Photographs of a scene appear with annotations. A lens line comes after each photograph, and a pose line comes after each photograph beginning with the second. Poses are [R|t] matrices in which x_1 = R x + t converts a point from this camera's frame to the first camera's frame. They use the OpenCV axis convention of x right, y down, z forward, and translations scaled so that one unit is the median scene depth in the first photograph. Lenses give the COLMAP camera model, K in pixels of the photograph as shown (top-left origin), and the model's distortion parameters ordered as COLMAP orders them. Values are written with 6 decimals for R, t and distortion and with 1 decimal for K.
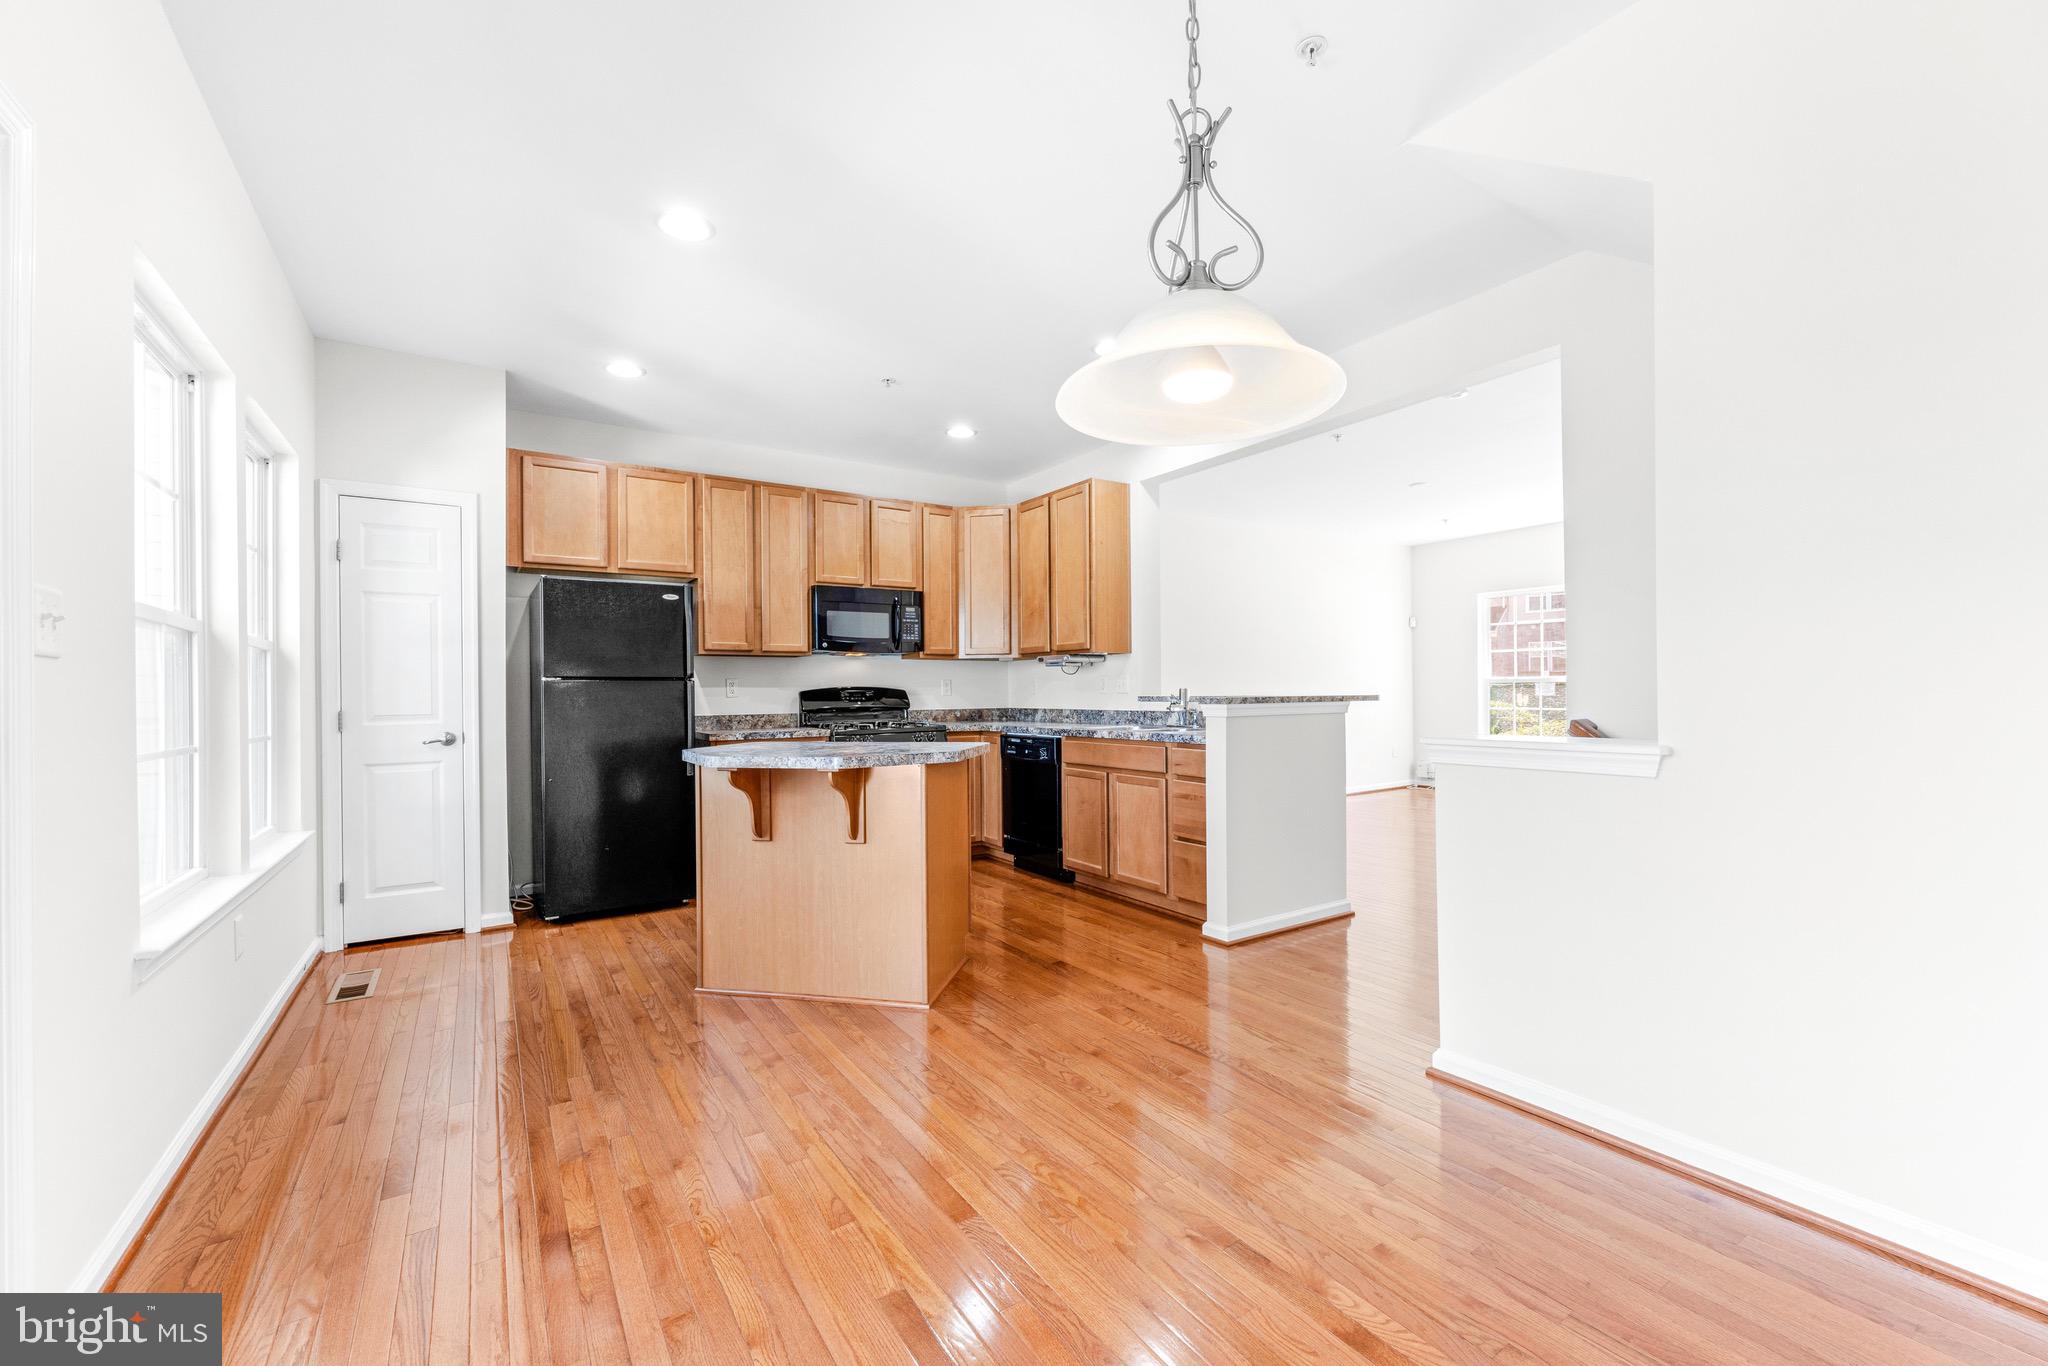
lens RADIAL K [[827.7, 0, 1019.3], [0, 827.7, 694.8], [0, 0, 1]] dist [0.000710, 0.000451]
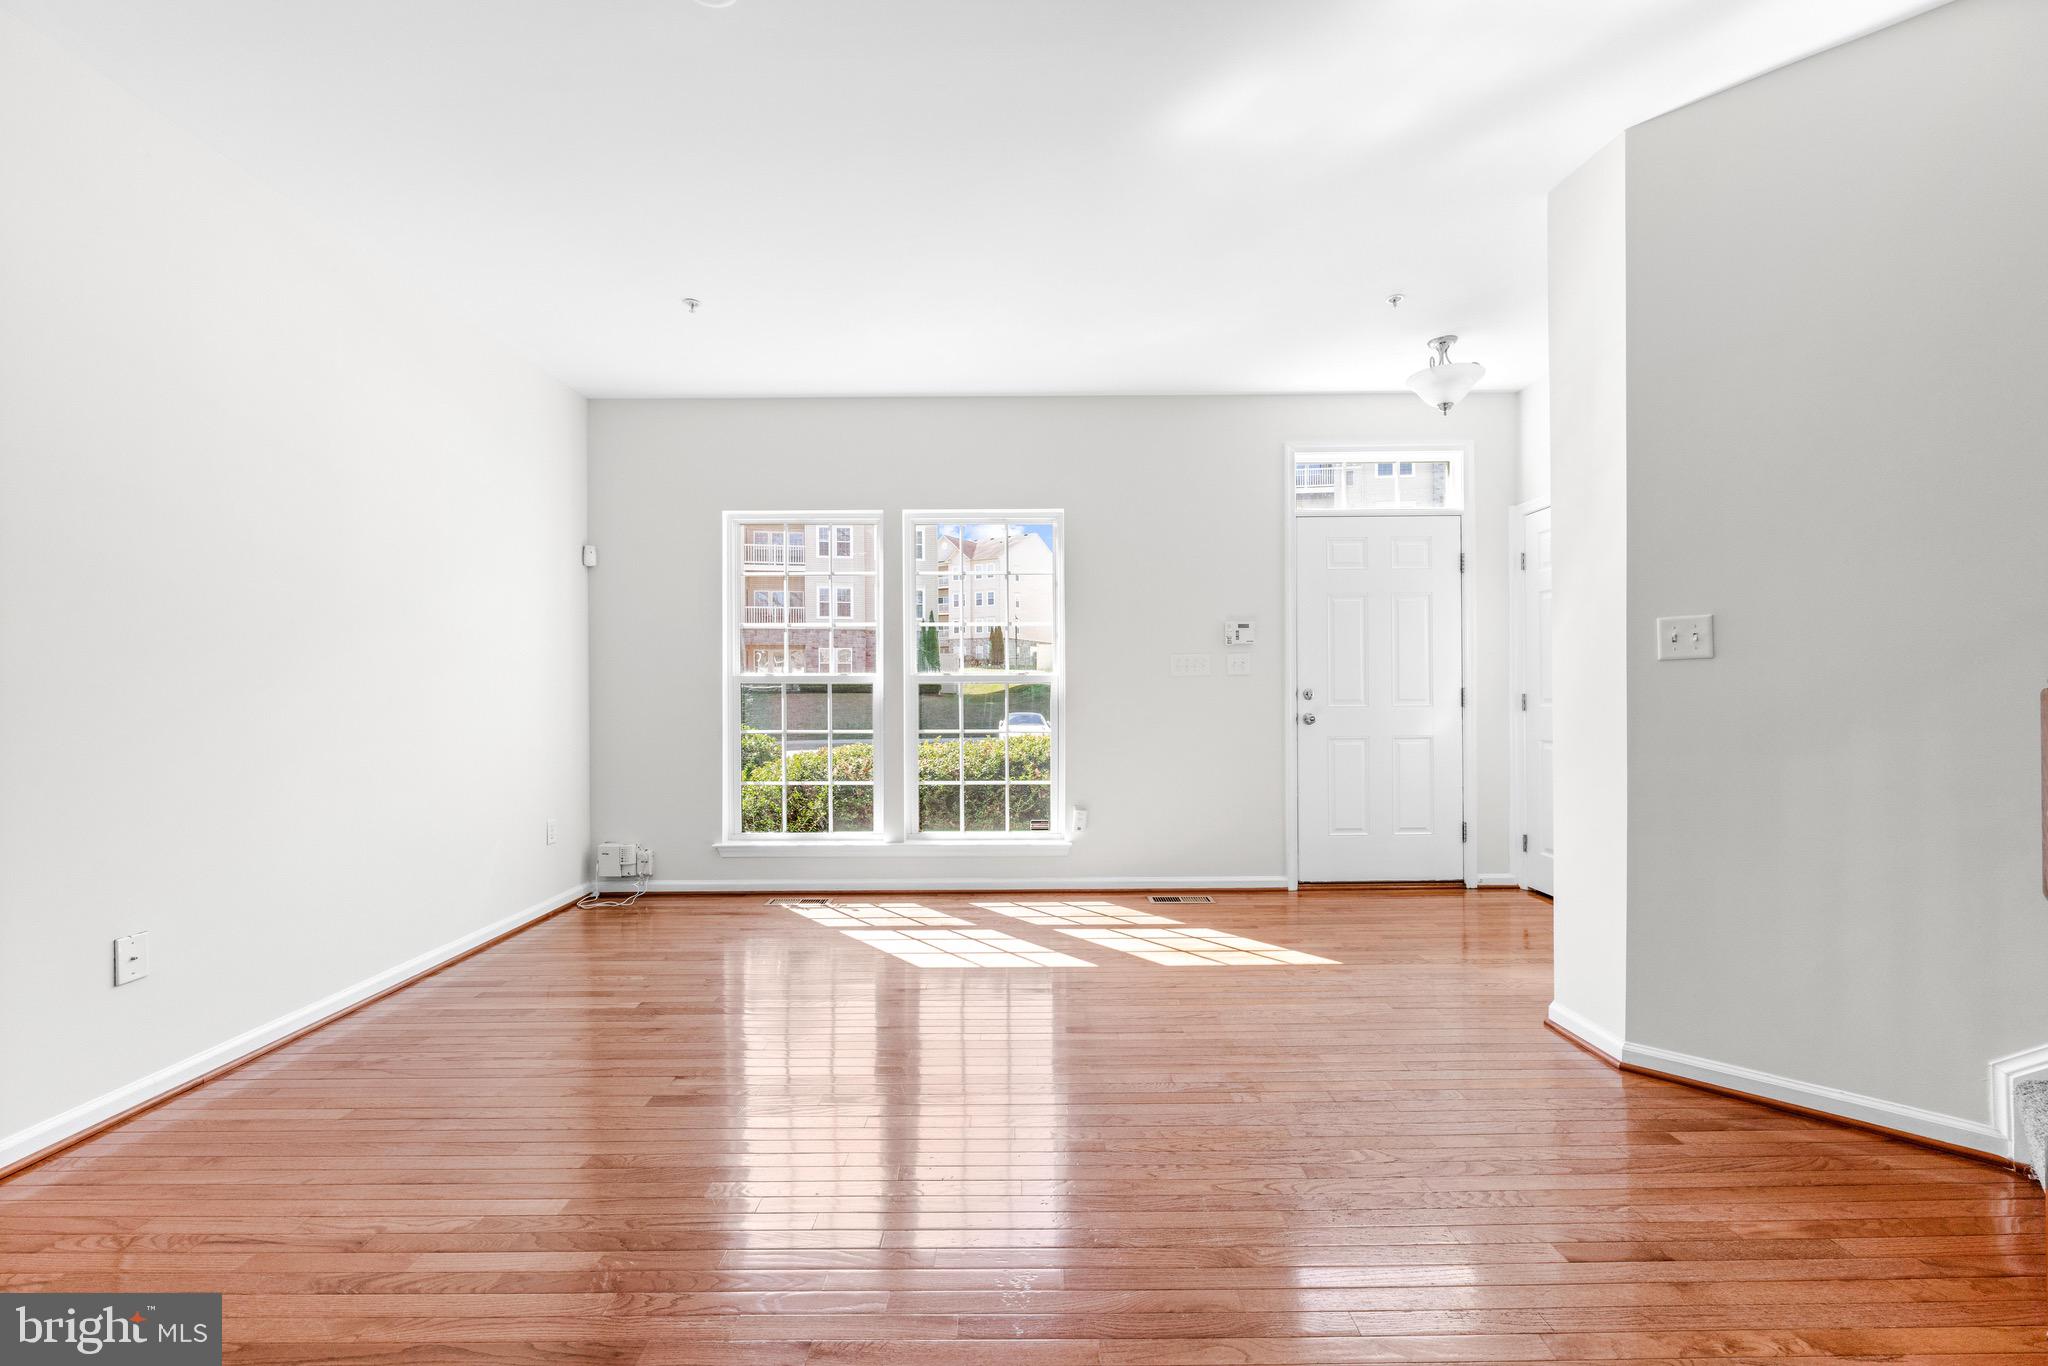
lens RADIAL K [[853.9, 0, 1022.6], [0, 853.9, 692.3], [0, 0, 1]] dist [-0.000835, 0.000014]
pose [[0.550648, 0.009415, 0.834684, 0.380010], [0.002217, 0.999916, -0.012741, -0.003050], [-0.834734, 0.008867, 0.550581, 0.984458]]
